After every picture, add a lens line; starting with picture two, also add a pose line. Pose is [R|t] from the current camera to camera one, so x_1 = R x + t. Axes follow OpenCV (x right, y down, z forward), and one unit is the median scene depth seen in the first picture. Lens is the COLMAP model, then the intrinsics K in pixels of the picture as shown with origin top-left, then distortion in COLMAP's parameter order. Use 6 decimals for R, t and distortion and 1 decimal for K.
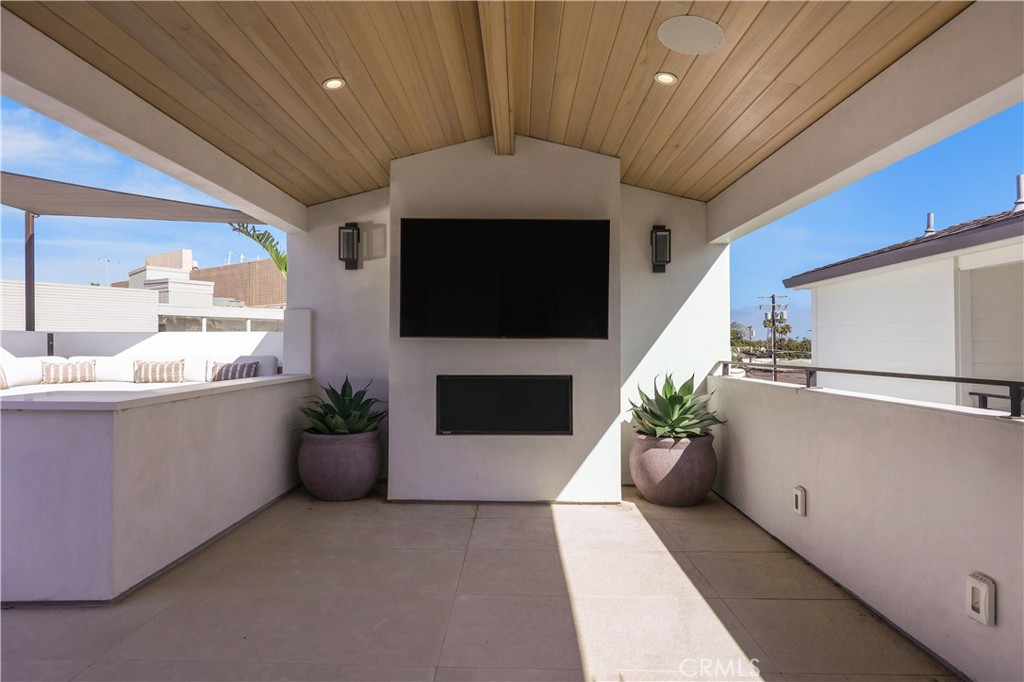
lens RADIAL K [[584.5, 0, 510.8], [0, 584.5, 344.7], [0, 0, 1]] dist [-0.001758, -0.000912]
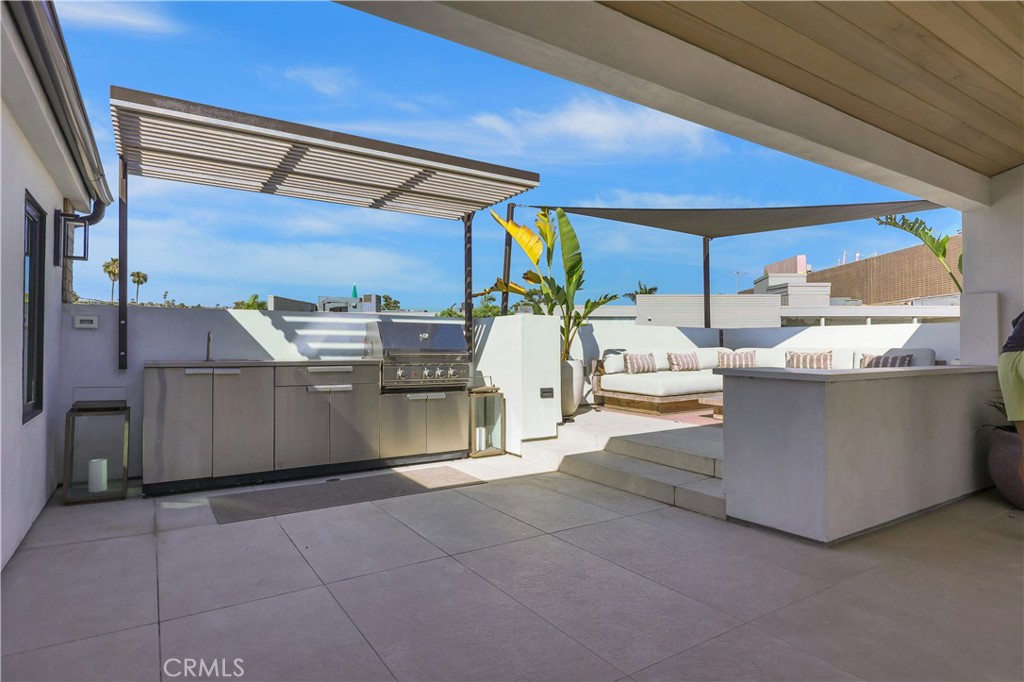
lens RADIAL K [[554.6, 0, 507.9], [0, 554.6, 344.3], [0, 0, 1]] dist [0.001879, 0.000117]
pose [[0.552341, 0.000660, -0.833618, -0.041258], [-0.002054, 0.999998, -0.000569, 0.015133], [0.833616, 0.002027, 0.552341, -0.060894]]
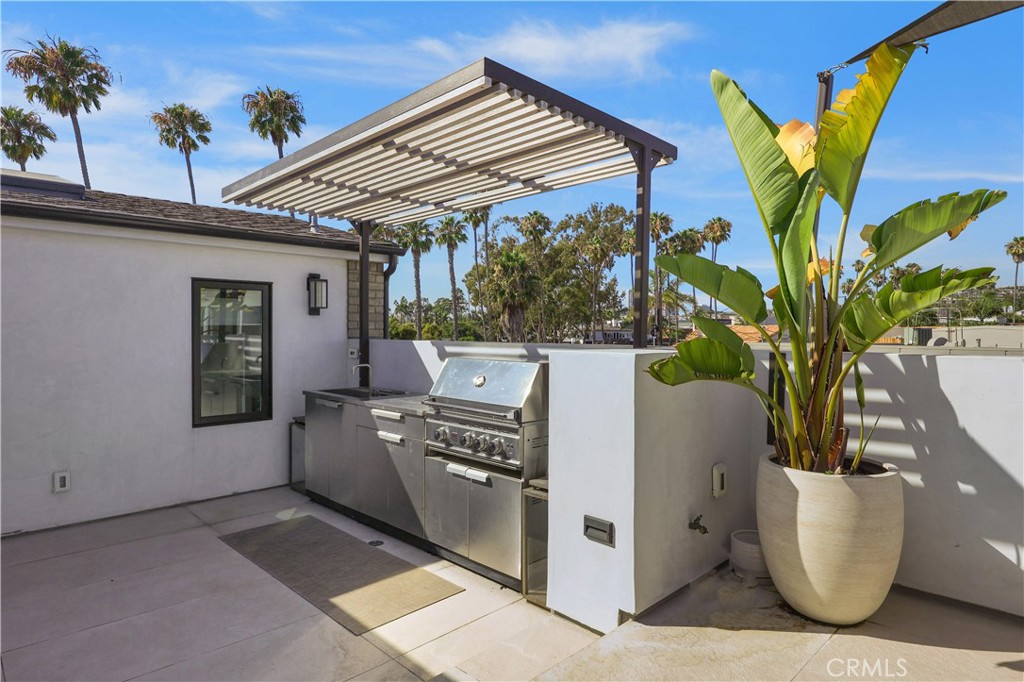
lens RADIAL K [[584.5, 0, 510.8], [0, 584.5, 344.7], [0, 0, 1]] dist [-0.001758, -0.000912]
pose [[-0.699122, 0.013264, -0.714879, -0.384181], [-0.002473, 0.999777, 0.020968, -0.041440], [0.714998, 0.016426, -0.698933, 0.662412]]
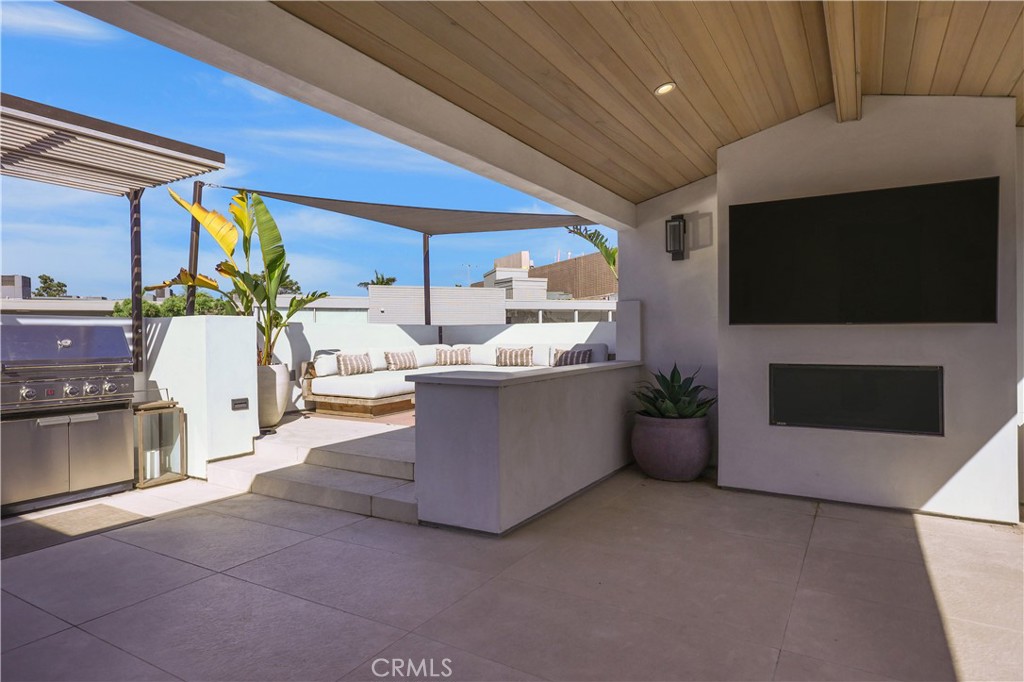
lens RADIAL K [[584.1, 0, 509.0], [0, 584.1, 338.8], [0, 0, 1]] dist [0.002128, -0.000889]
pose [[0.861145, -0.005268, -0.508331, -0.004205], [0.010614, 0.999915, 0.007619, -0.000567], [0.508248, -0.011956, 0.861128, -0.035795]]
